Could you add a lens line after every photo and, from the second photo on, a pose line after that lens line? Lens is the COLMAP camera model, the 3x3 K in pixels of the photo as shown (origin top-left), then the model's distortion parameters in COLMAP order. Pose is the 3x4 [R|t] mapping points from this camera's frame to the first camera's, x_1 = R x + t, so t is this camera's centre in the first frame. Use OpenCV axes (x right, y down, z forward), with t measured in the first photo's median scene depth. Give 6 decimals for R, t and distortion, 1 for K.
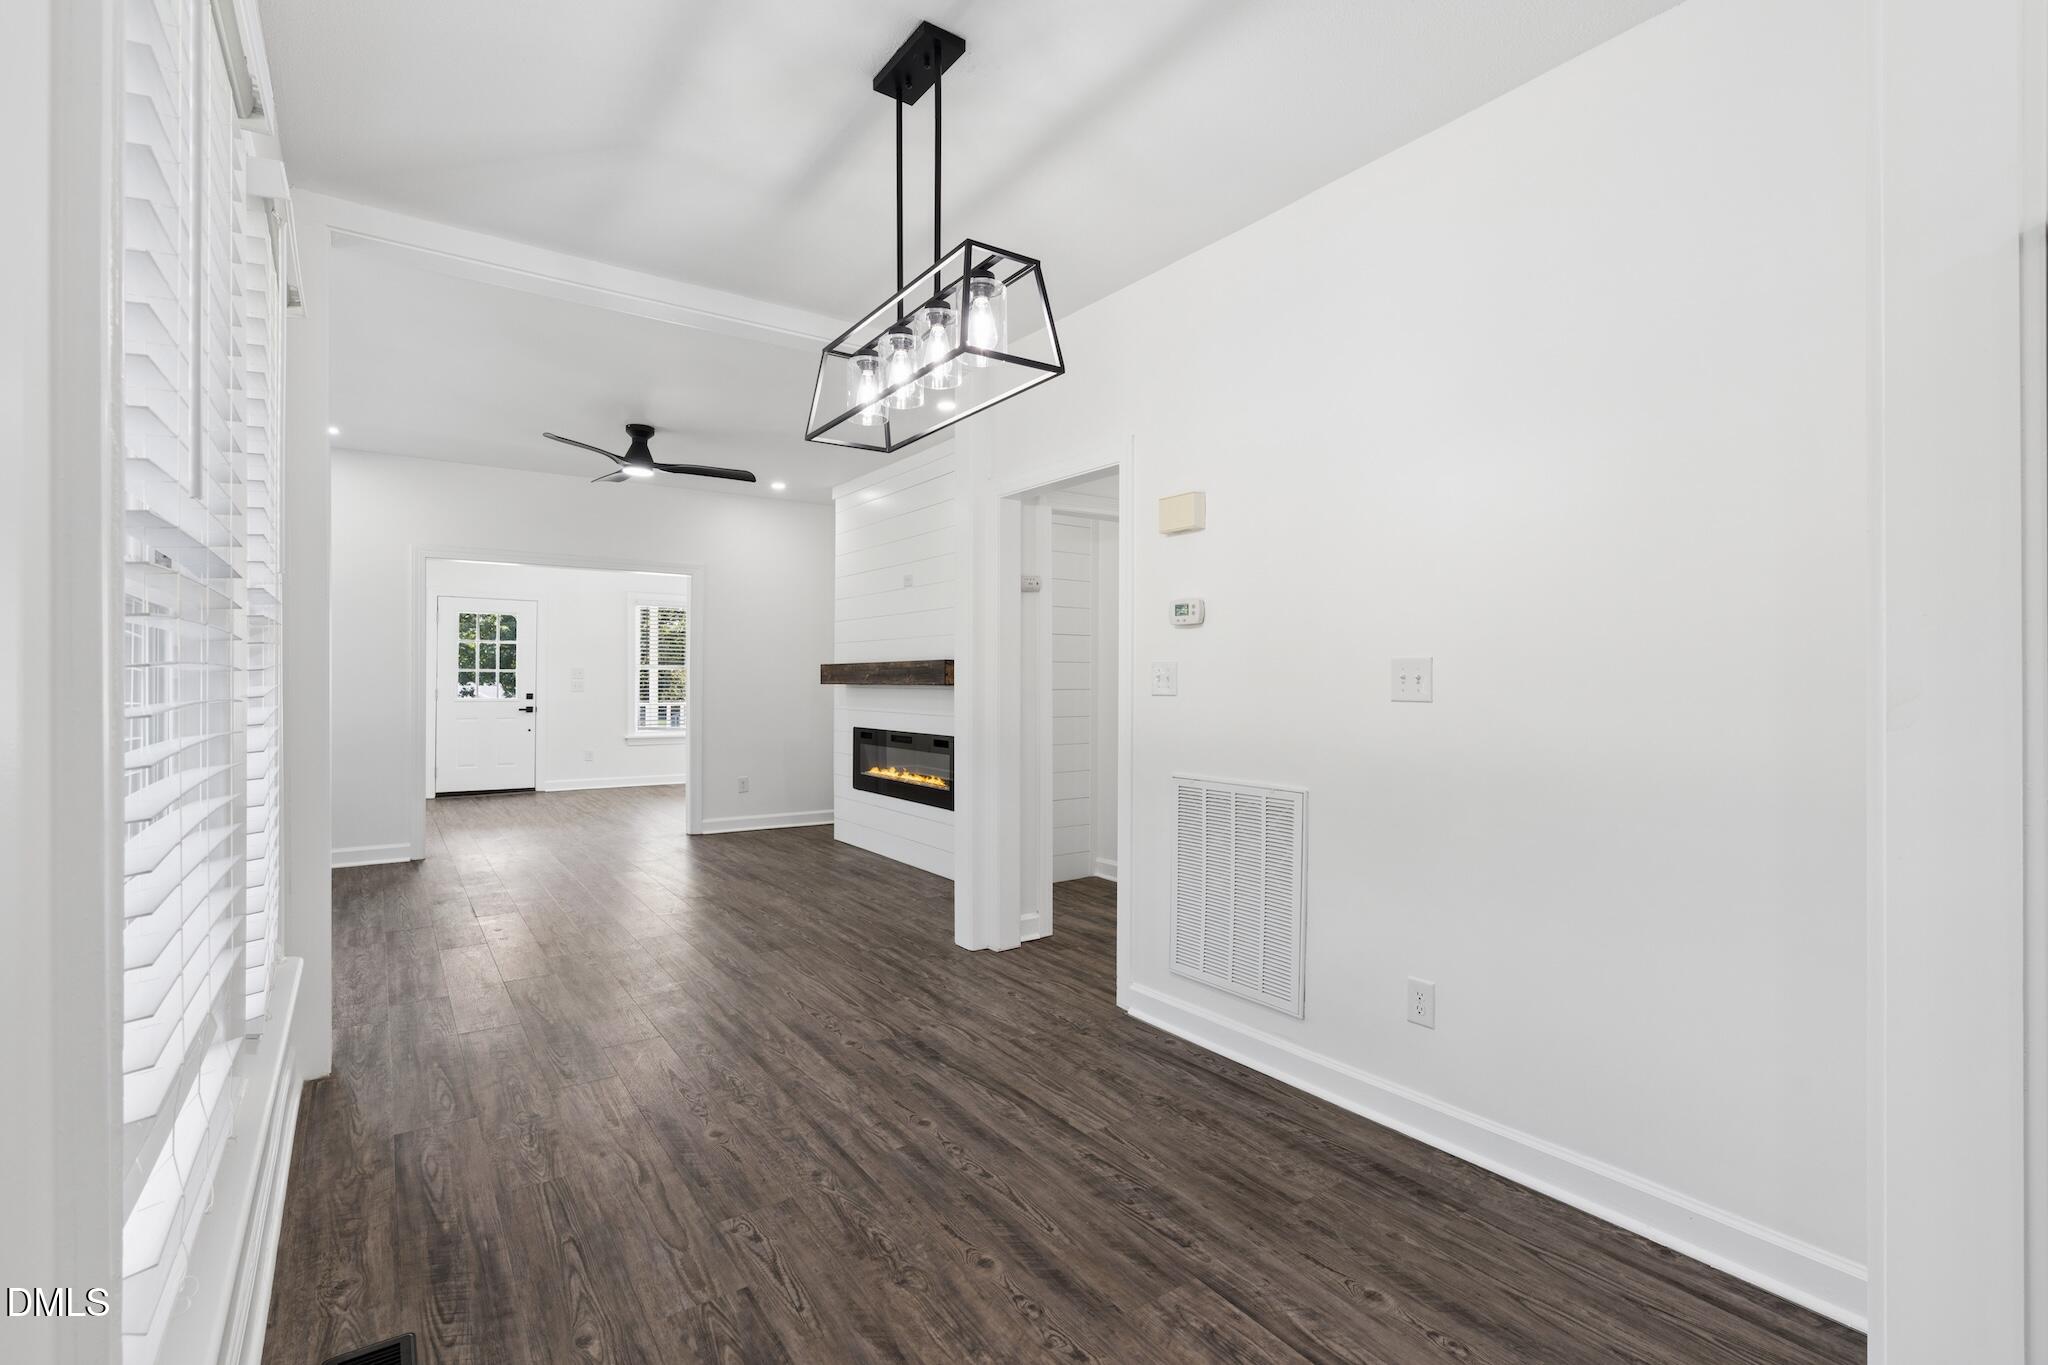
lens RADIAL K [[923.6, 0, 1011.8], [0, 923.6, 682.5], [0, 0, 1]] dist [-0.006719, 0.003386]
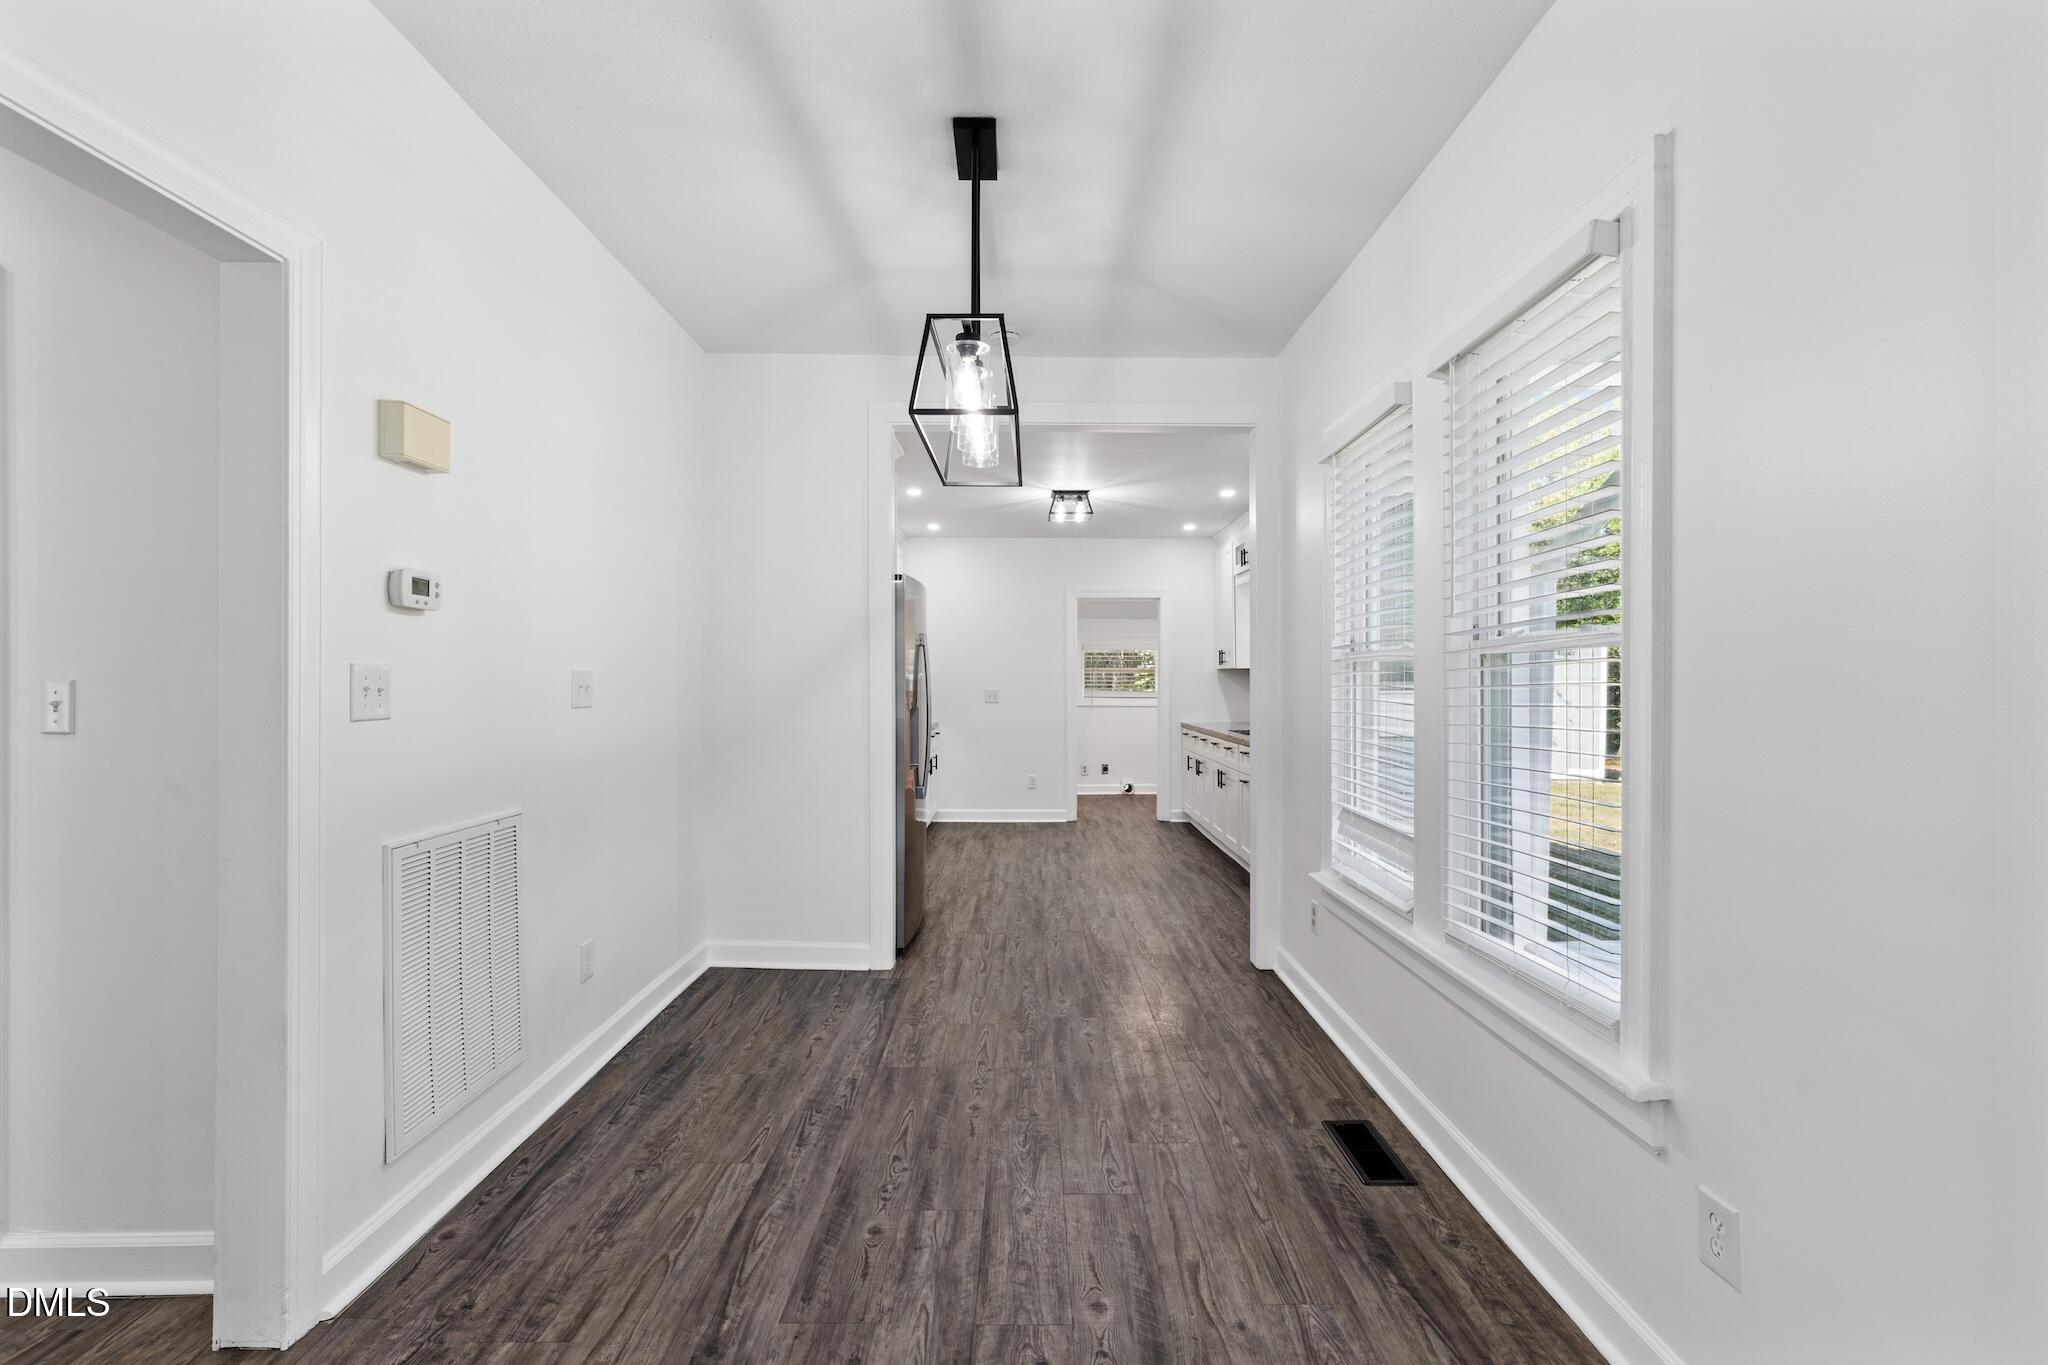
lens RADIAL K [[923.6, 0, 1025.1], [0, 923.6, 684.3], [0, 0, 1]] dist [-0.006719, 0.003386]
pose [[-0.823001, -0.005589, 0.568013, -0.765652], [-0.001971, 0.999974, 0.006983, -0.022377], [-0.568037, 0.004628, -0.822990, 1.820403]]
